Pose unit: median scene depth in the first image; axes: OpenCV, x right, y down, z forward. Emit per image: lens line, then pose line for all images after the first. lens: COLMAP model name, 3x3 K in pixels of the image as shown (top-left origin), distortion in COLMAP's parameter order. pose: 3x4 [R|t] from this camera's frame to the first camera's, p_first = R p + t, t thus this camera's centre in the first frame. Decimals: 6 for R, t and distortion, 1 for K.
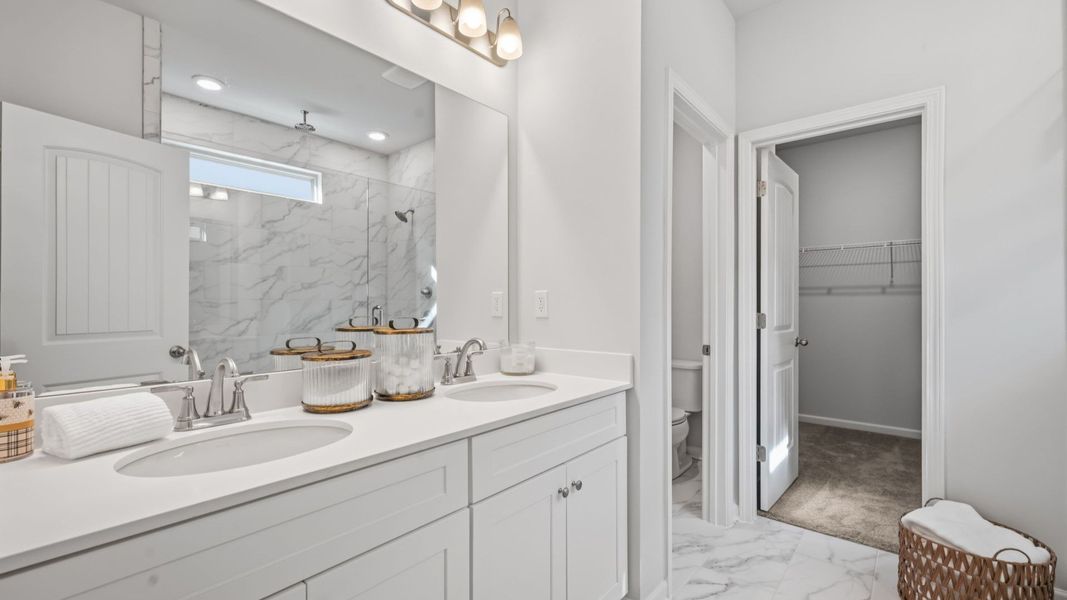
lens RADIAL K [[452.0, 0, 533.5], [0, 452.0, 303.3], [0, 0, 1]] dist [0.001331, 0.000668]
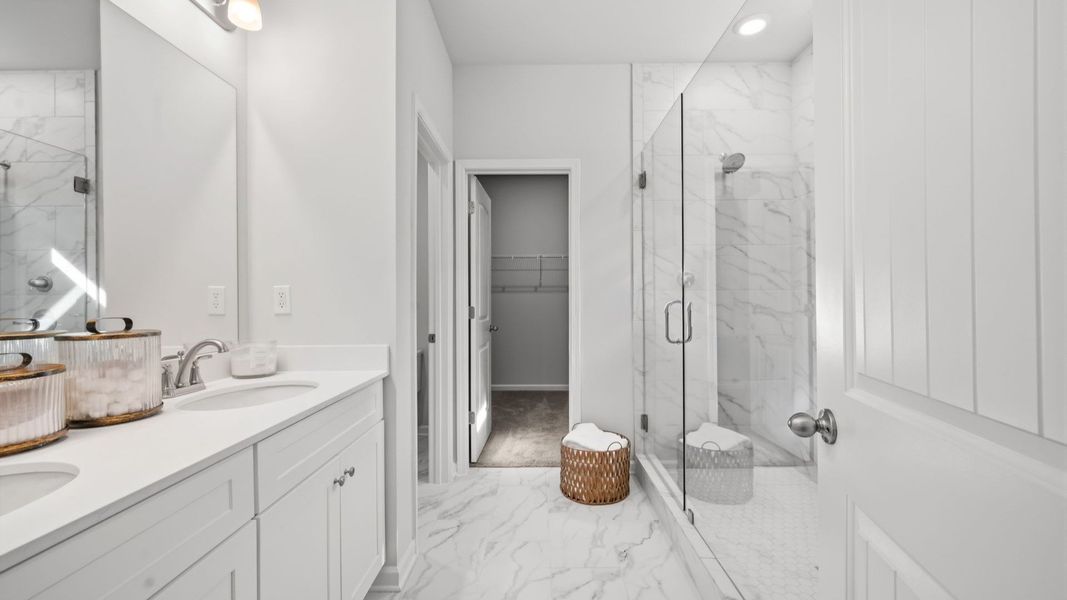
lens RADIAL K [[422.9, 0, 533.5], [0, 422.9, 300.6], [0, 0, 1]] dist [0.003106, -0.000149]
pose [[0.768301, -0.004958, 0.640069, -0.137009], [0.002129, 0.999984, 0.005190, -0.000288], [-0.640085, -0.002624, 0.768300, -0.017950]]
